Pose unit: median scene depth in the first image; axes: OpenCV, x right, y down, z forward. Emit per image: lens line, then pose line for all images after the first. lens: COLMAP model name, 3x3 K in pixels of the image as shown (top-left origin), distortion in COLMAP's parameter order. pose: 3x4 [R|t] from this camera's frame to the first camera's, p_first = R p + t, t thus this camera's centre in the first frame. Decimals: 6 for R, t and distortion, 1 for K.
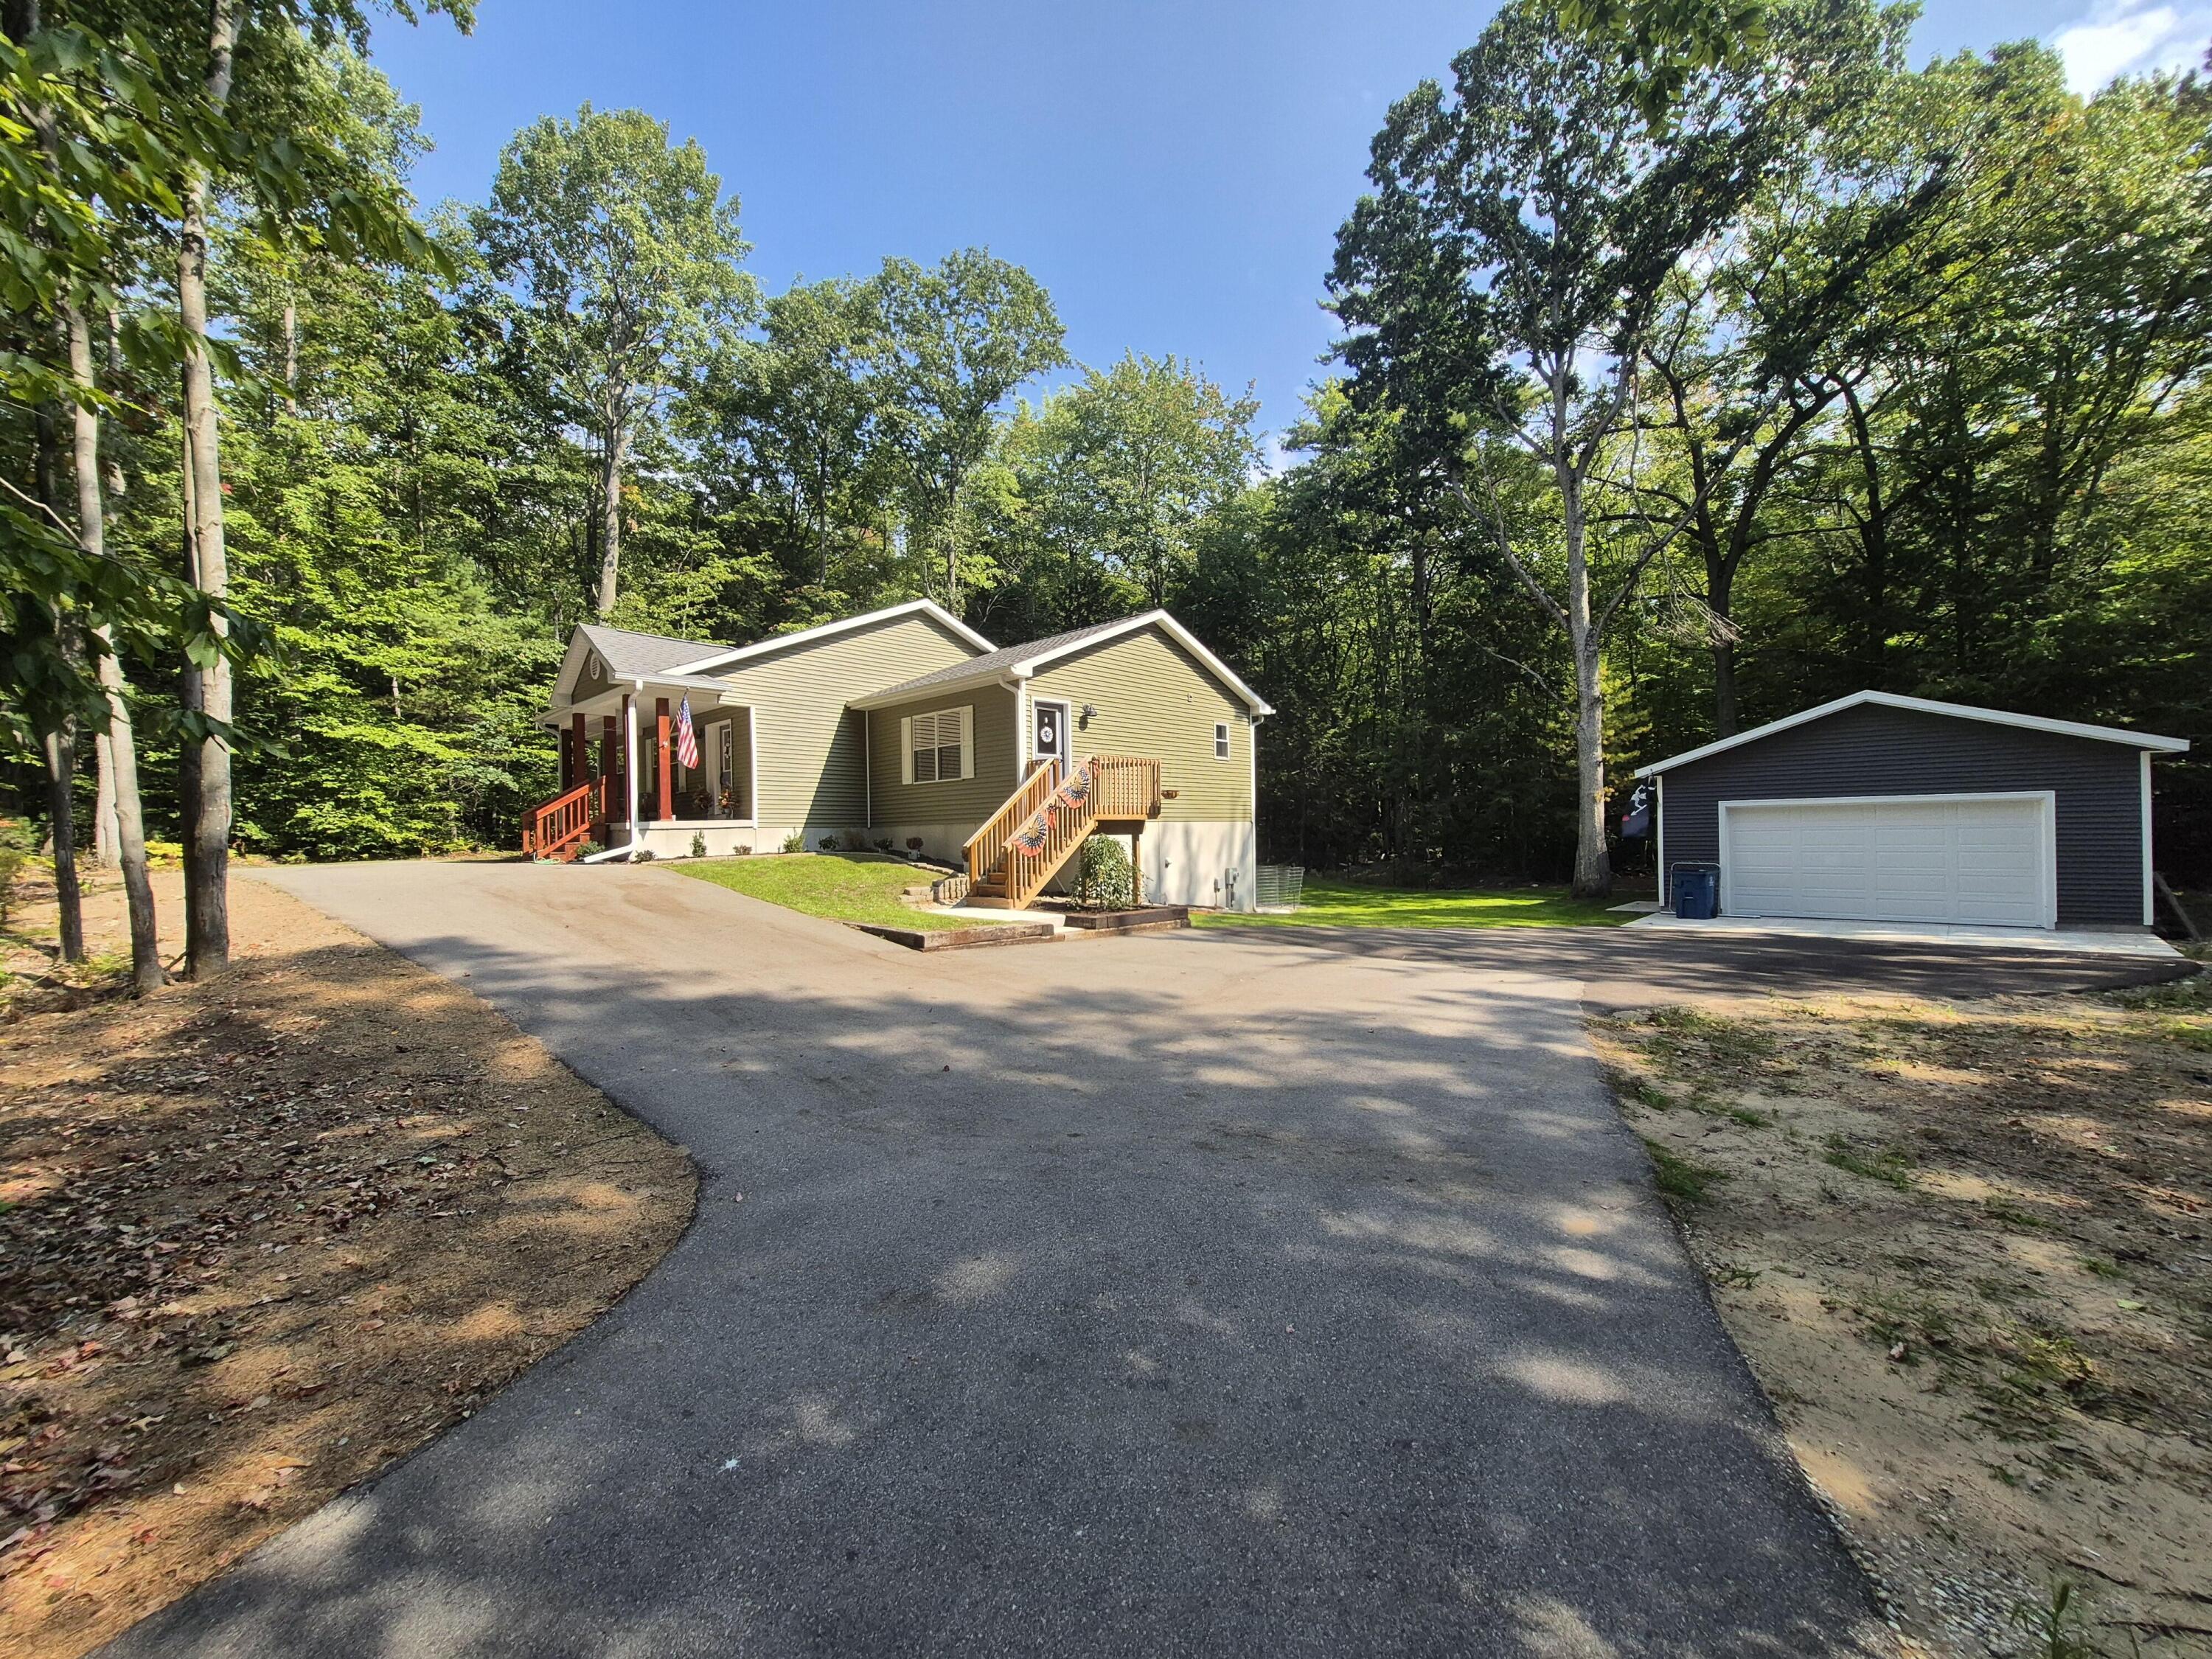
lens RADIAL K [[865.5, 0, 1106.0], [0, 865.5, 829.5], [0, 0, 1]] dist [-0.003605, -0.000197]
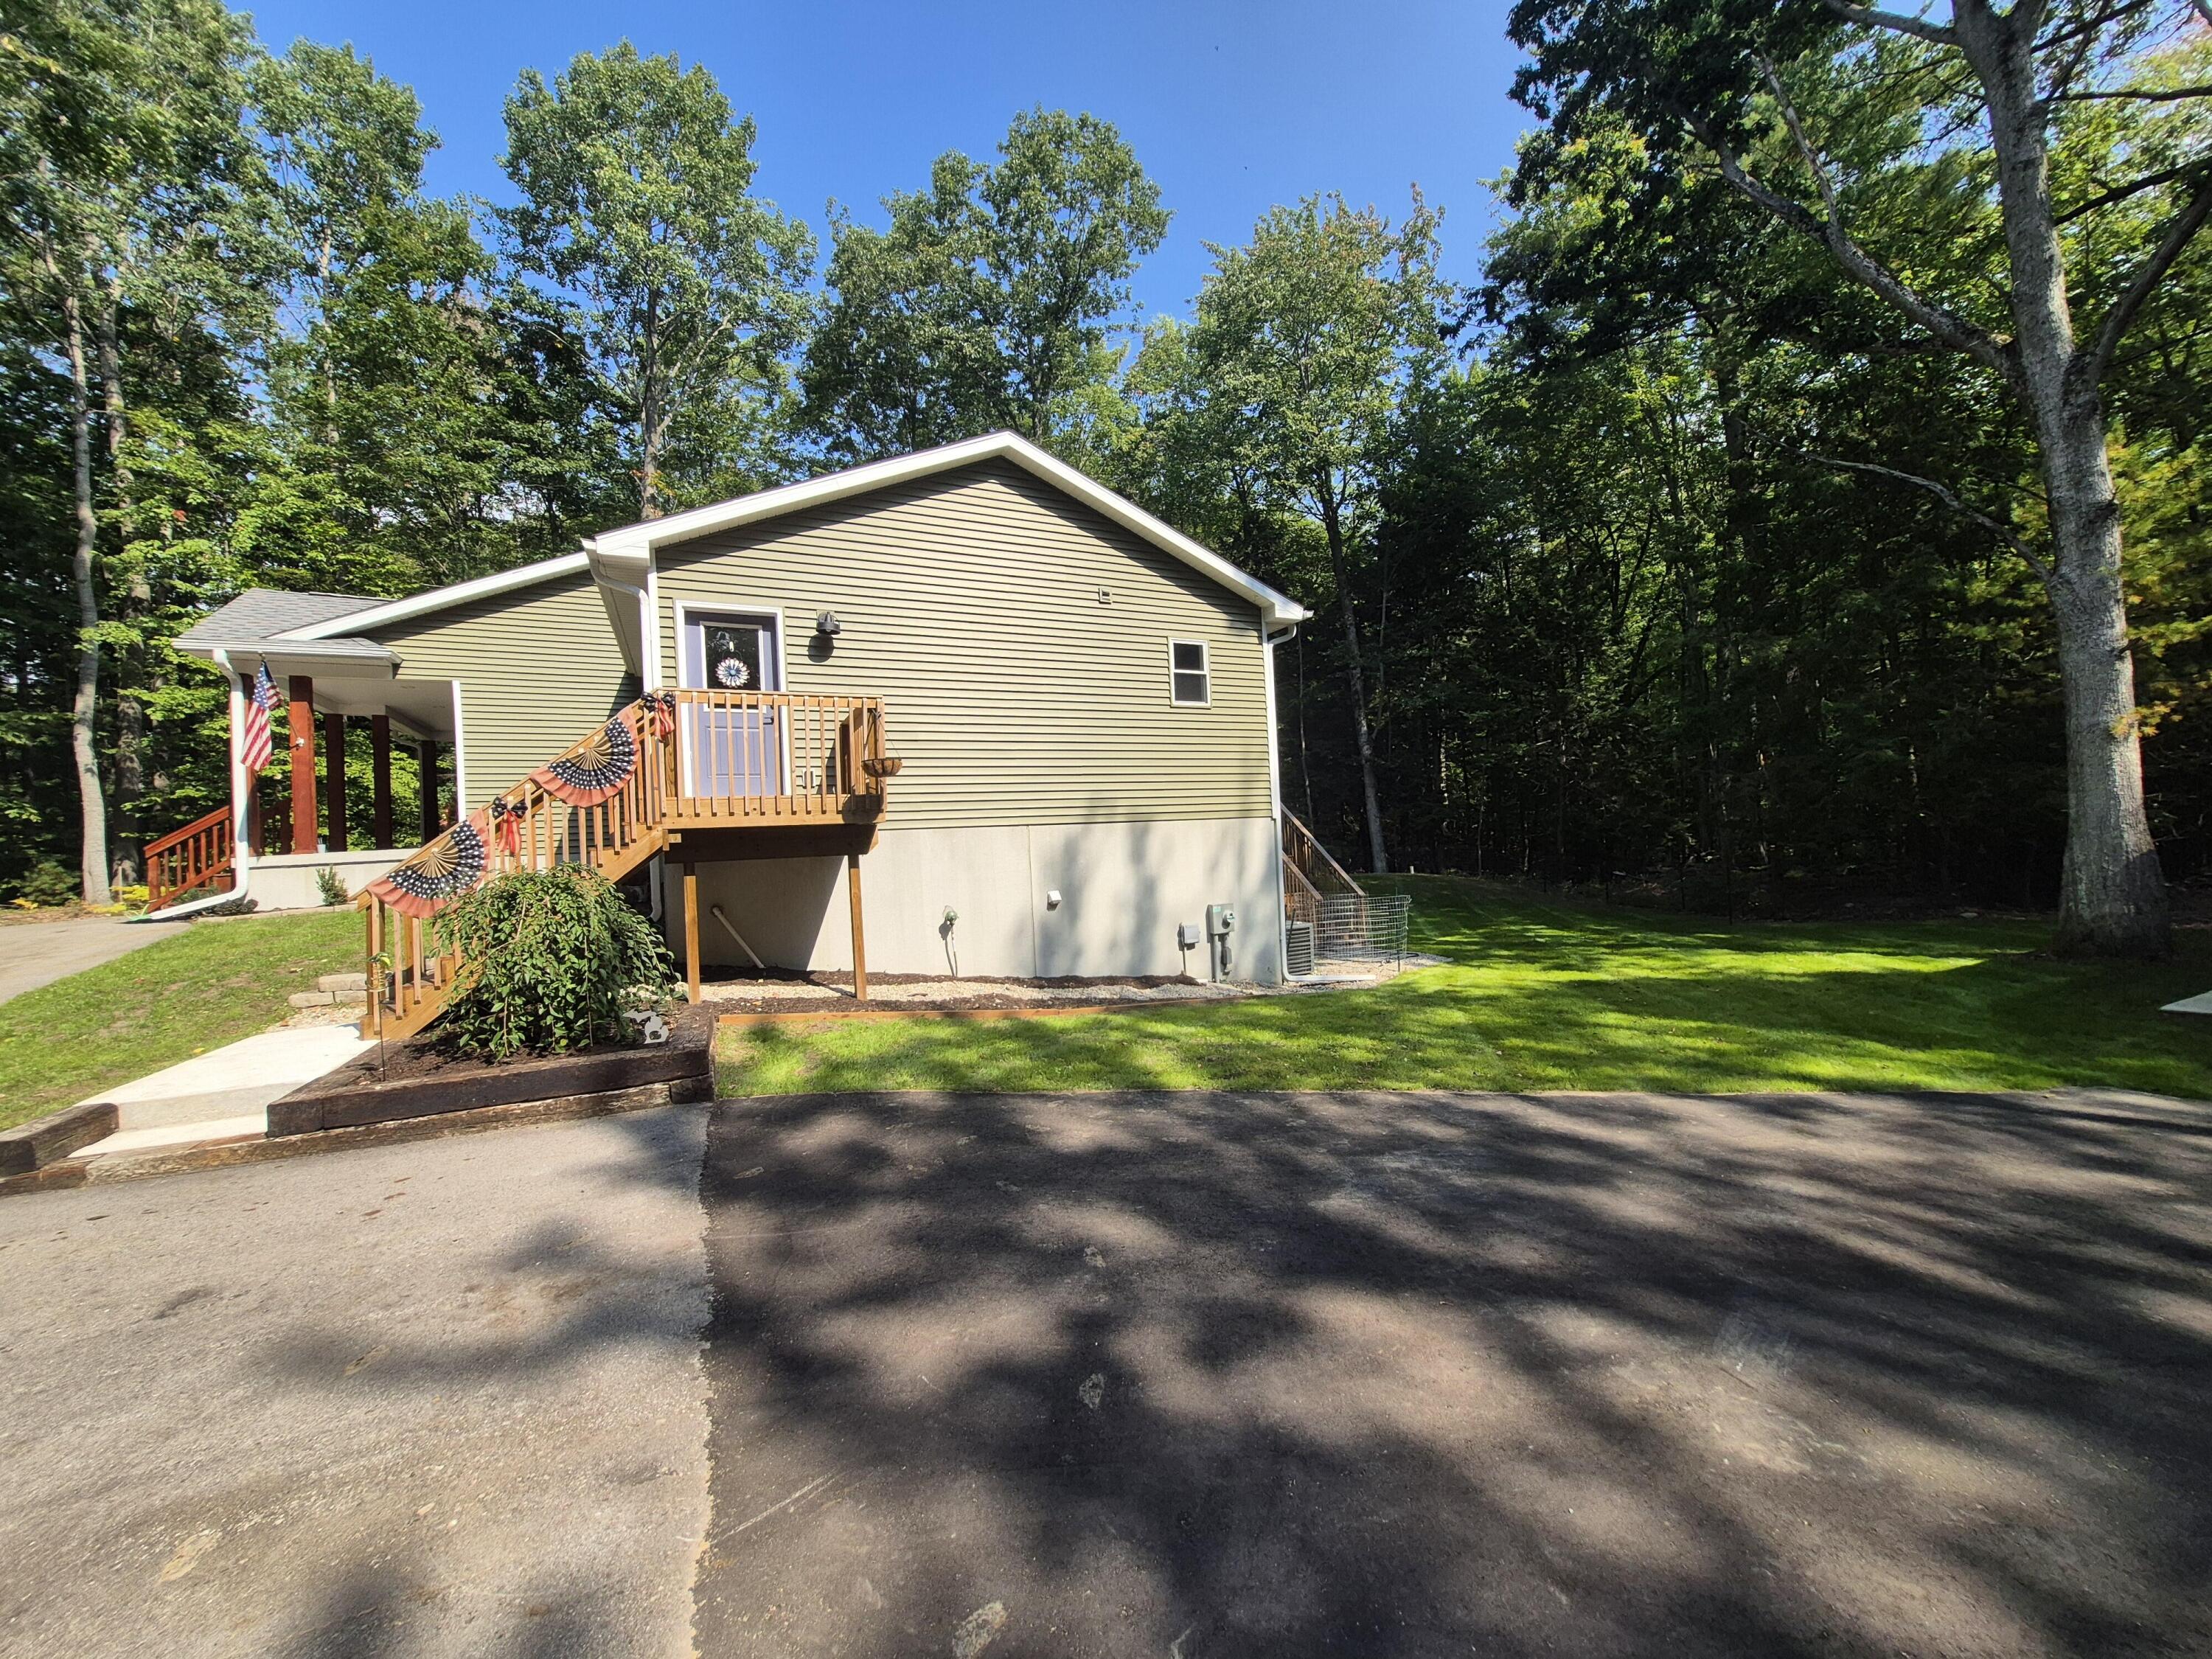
lens RADIAL K [[865.5, 0, 1106.0], [0, 865.5, 829.5], [0, 0, 1]] dist [-0.003605, -0.000197]
pose [[0.936409, -0.037672, -0.348882, 0.262534], [0.034208, 0.999285, -0.016085, 0.003256], [0.349238, 0.003127, 0.937029, 0.454413]]
